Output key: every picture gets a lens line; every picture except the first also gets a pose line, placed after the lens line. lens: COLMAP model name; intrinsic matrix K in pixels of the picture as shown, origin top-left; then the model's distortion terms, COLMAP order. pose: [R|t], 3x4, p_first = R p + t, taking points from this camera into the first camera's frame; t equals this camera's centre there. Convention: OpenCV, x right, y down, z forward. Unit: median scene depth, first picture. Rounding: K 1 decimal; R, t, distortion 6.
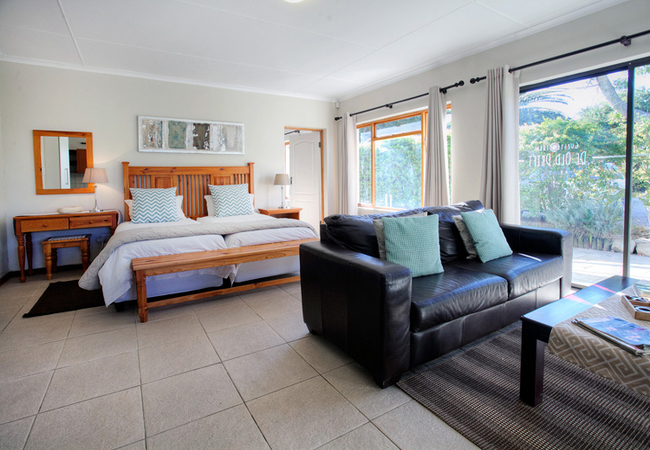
lens RADIAL K [[337.9, 0, 326.4], [0, 337.9, 197.1], [0, 0, 1]] dist [0.000553, 0.001198]
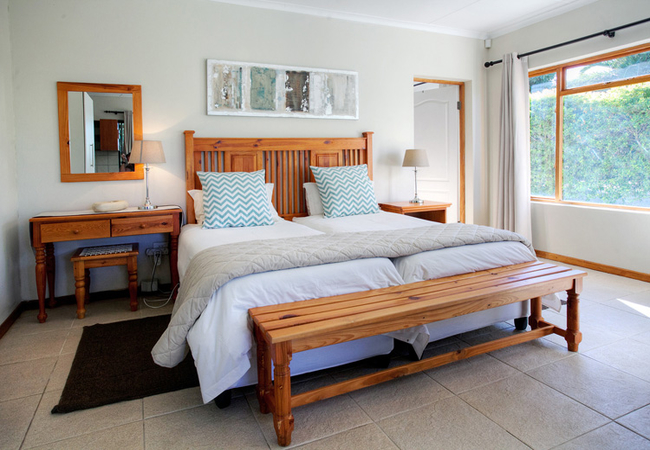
lens RADIAL K [[440.0, 0, 361.9], [0, 440.0, 181.1], [0, 0, 1]] dist [-0.003608, -0.004546]
pose [[0.996386, -0.000618, -0.084944, -0.188645], [0.000126, 0.999983, -0.005801, -0.003959], [0.084946, 0.005769, 0.996369, 0.189079]]
